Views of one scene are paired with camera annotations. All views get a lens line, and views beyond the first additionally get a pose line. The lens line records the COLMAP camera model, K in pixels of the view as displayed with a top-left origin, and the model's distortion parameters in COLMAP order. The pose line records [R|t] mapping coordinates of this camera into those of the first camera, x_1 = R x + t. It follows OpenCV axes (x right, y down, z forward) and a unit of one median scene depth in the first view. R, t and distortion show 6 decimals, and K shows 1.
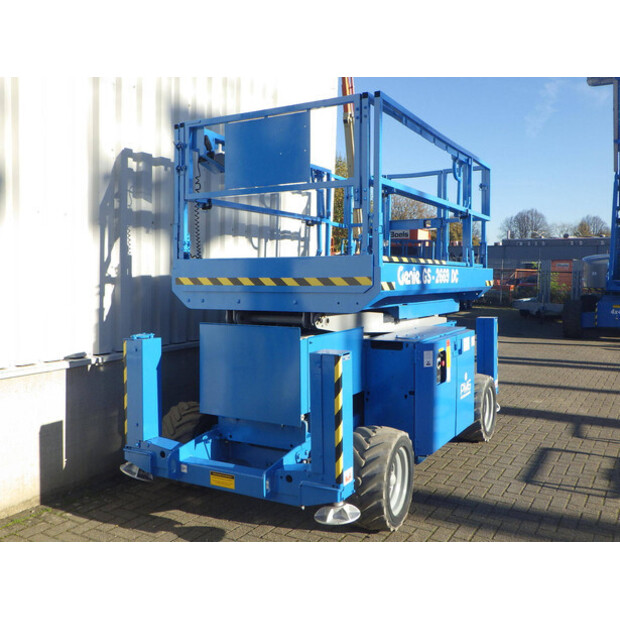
lens RADIAL K [[618.5, 0, 310.0], [0, 618.5, 310.0], [0, 0, 1]] dist [0.009101, 0.008188]
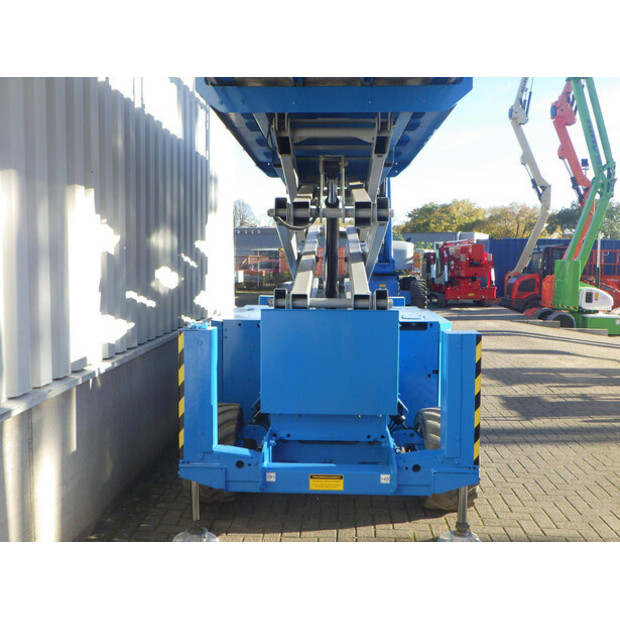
lens RADIAL K [[618.5, 0, 310.0], [0, 618.5, 310.0], [0, 0, 1]] dist [0.009101, 0.008188]
pose [[0.888181, -0.024479, 0.458841, -0.470463], [0.014605, 0.999579, 0.025057, 0.004391], [-0.459261, -0.015554, 0.888165, 0.190243]]
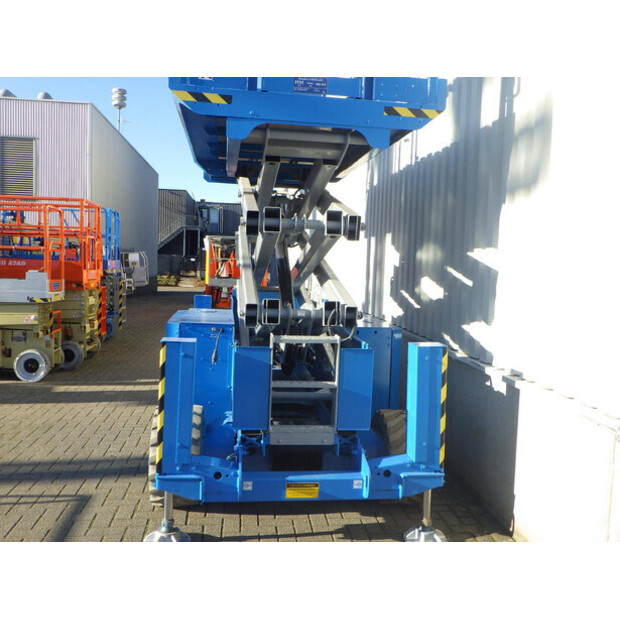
lens RADIAL K [[618.5, 0, 310.0], [0, 618.5, 310.0], [0, 0, 1]] dist [0.009101, 0.008188]
pose [[-0.810293, 0.029627, -0.585275, 0.637468], [-0.061808, 0.988830, 0.135626, -0.129232], [0.582756, 0.146071, -0.799411, 2.019596]]
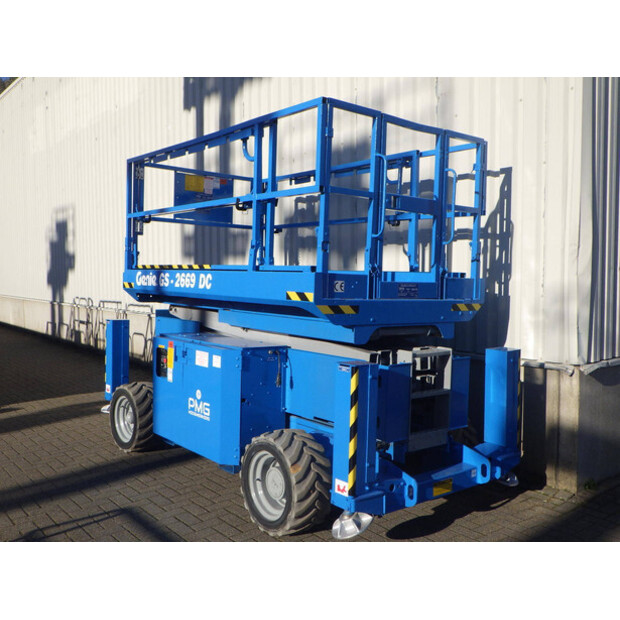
lens RADIAL K [[618.5, 0, 310.0], [0, 618.5, 310.0], [0, 0, 1]] dist [0.009101, 0.008188]
pose [[-0.368760, 0.038194, -0.928740, 1.171464], [-0.074078, 0.994770, 0.070323, -0.100825], [0.926568, 0.094731, -0.364002, 1.690435]]
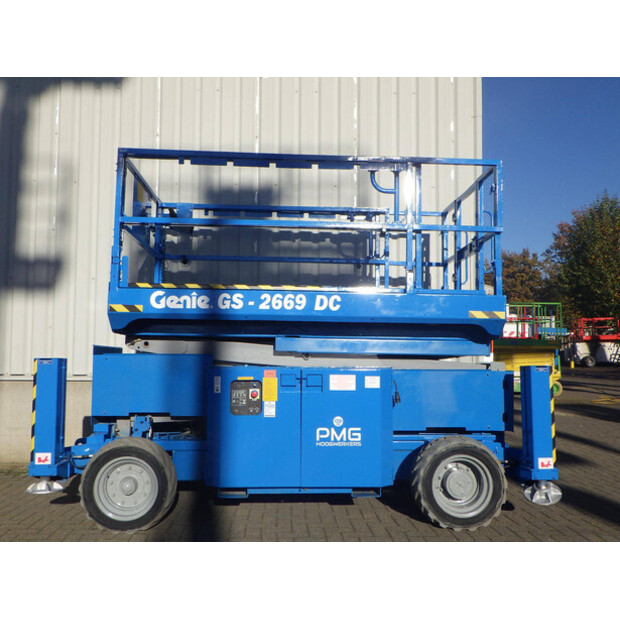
lens RADIAL K [[618.5, 0, 310.0], [0, 618.5, 310.0], [0, 0, 1]] dist [0.009101, 0.008188]
pose [[0.535407, -0.066477, -0.841974, 1.093917], [-0.057883, 0.991666, -0.115102, 0.065663], [0.842609, 0.110362, 0.527097, 0.592790]]
